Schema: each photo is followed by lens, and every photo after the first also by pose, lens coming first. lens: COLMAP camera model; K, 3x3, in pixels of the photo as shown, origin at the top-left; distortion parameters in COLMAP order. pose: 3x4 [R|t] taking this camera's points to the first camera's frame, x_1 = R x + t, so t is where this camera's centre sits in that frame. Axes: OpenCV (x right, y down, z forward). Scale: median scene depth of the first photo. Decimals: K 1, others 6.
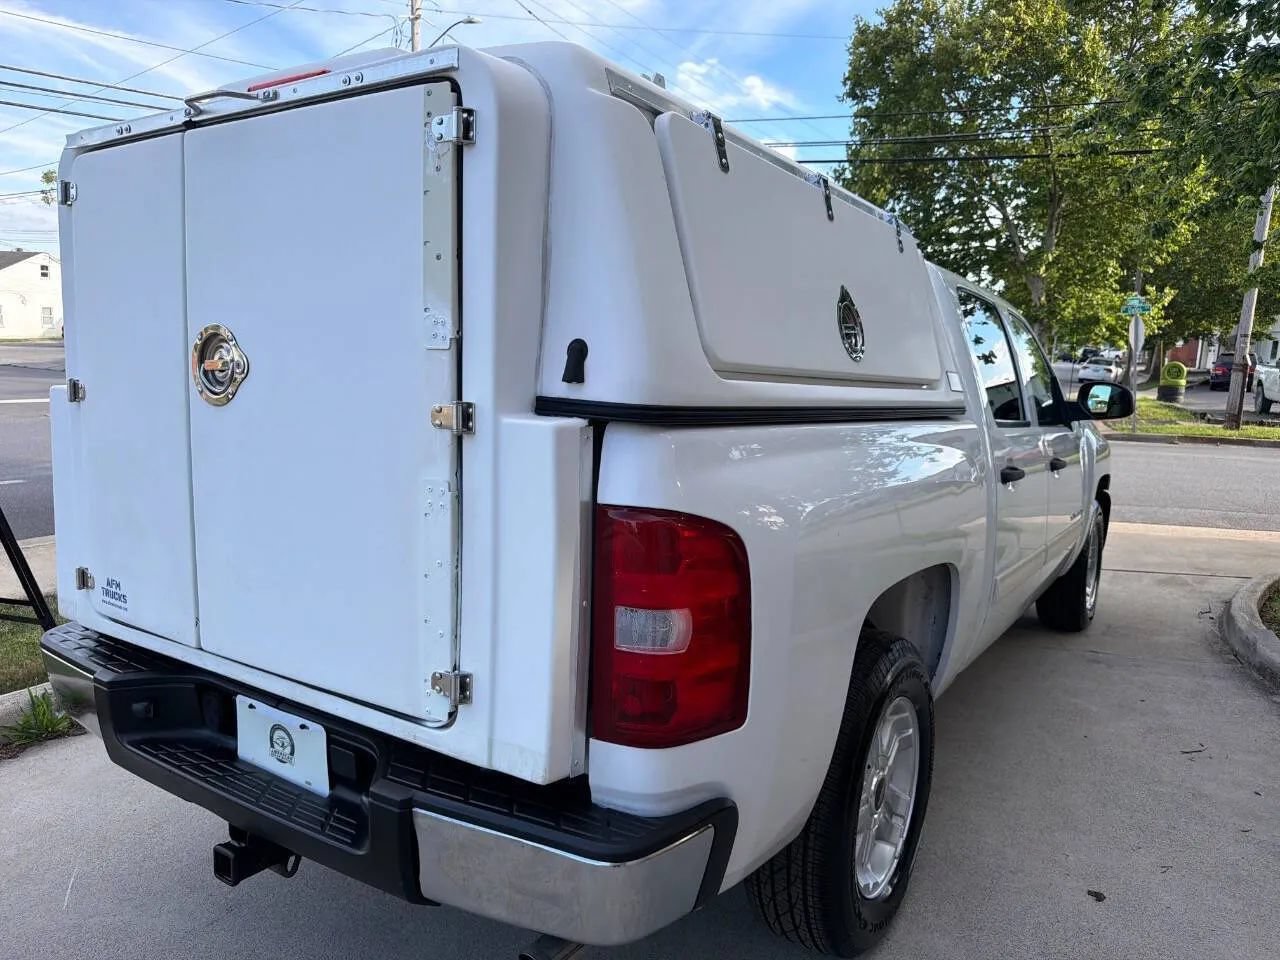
lens RADIAL K [[914.2, 0, 652.1], [0, 914.2, 470.6], [0, 0, 1]] dist [0.031433, -0.054330]
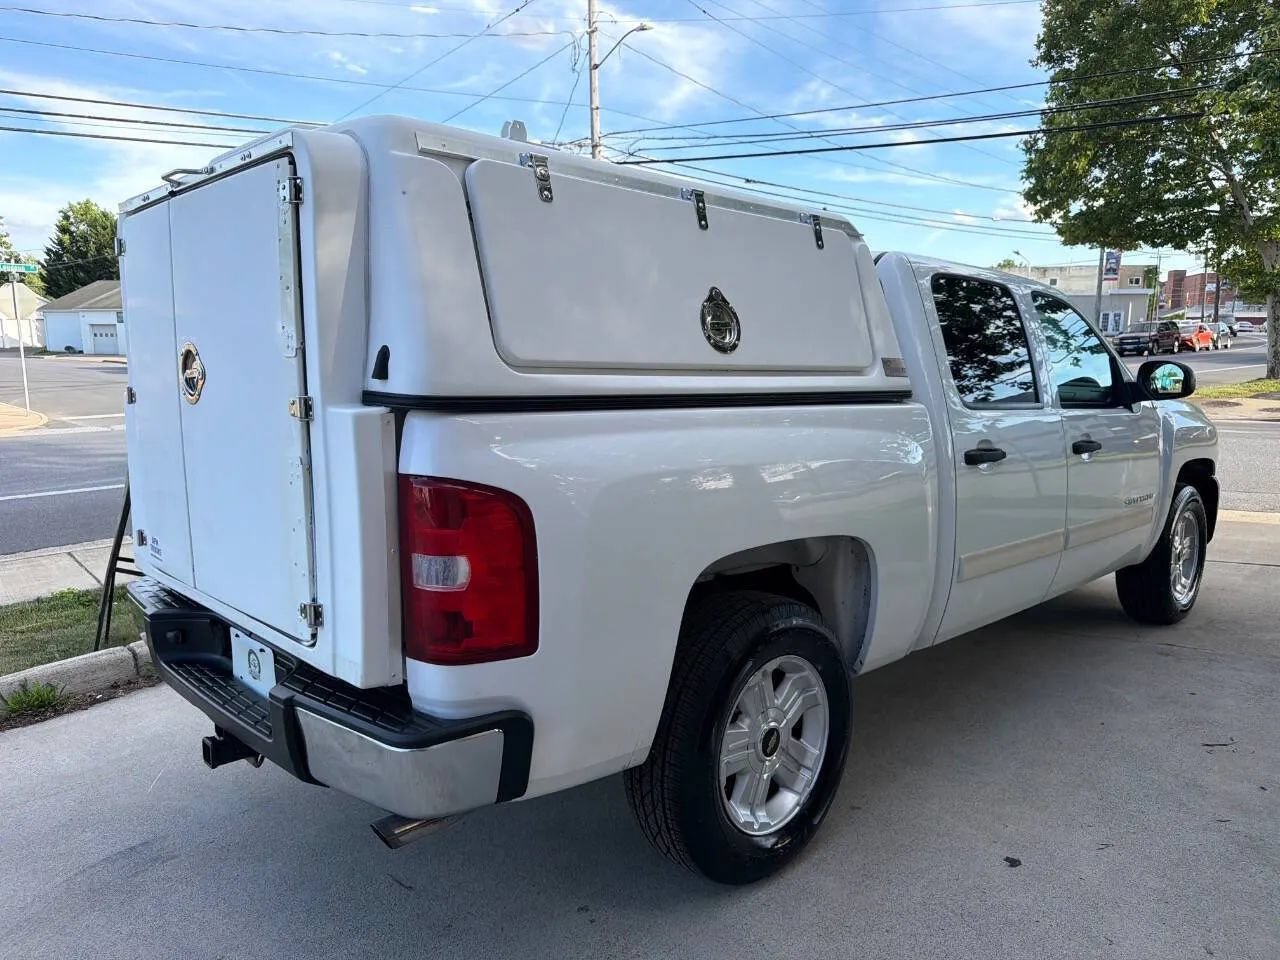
lens RADIAL K [[914.2, 0, 631.7], [0, 914.2, 473.1], [0, 0, 1]] dist [0.031433, -0.054330]
pose [[0.972591, -0.004889, -0.232471, 0.418759], [0.006911, 0.999945, 0.007885, 0.020924], [0.232420, -0.009275, 0.972571, -0.134201]]
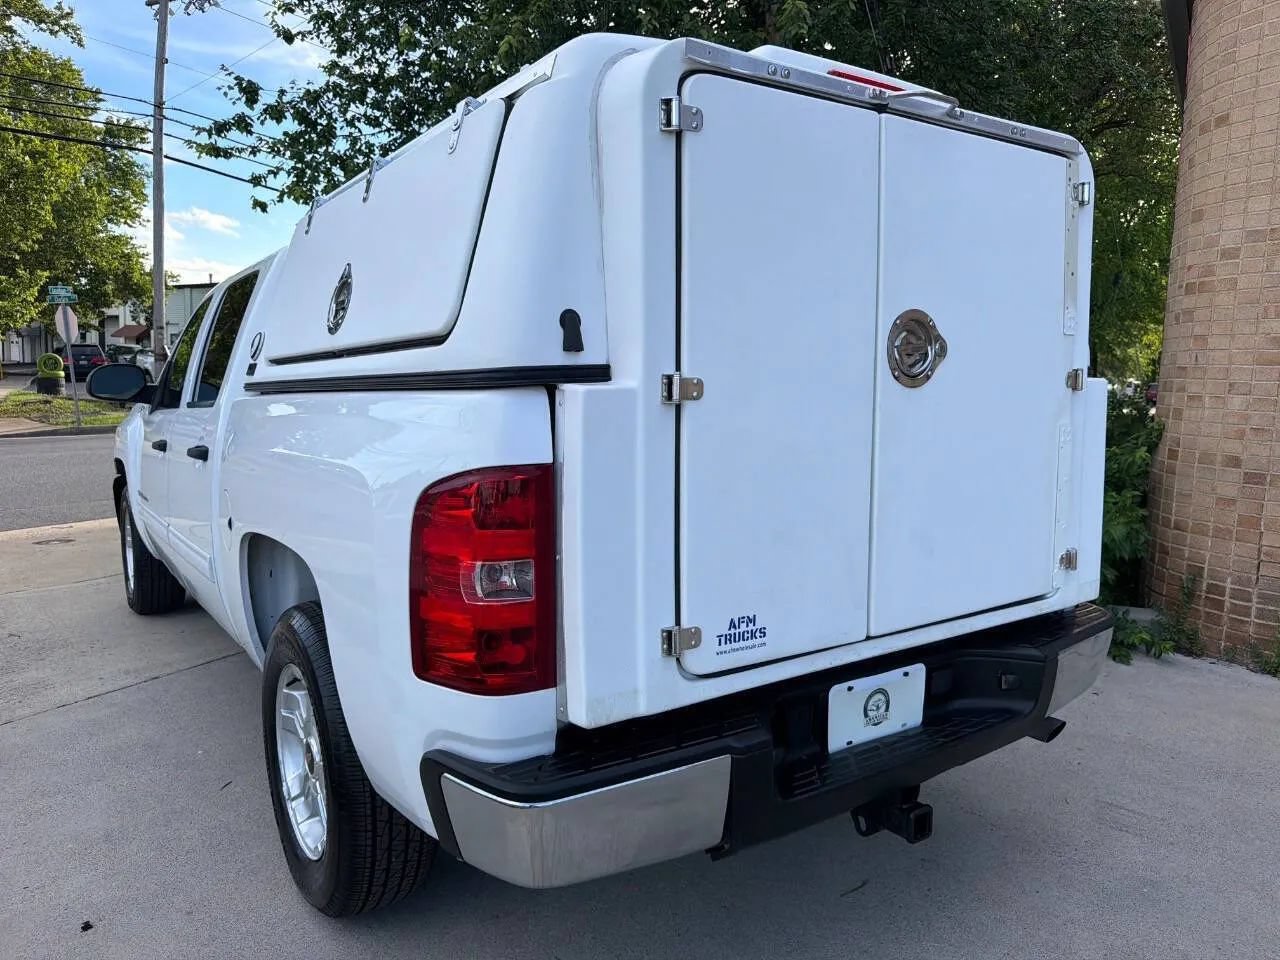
lens RADIAL K [[910.9, 0, 639.1], [0, 910.9, 475.0], [0, 0, 1]] dist [0.003189, -0.010112]
pose [[0.389780, -0.132044, 0.911392, -1.428120], [0.118720, 0.988614, 0.092458, -0.092612], [-0.913223, 0.072162, 0.401019, 0.815851]]
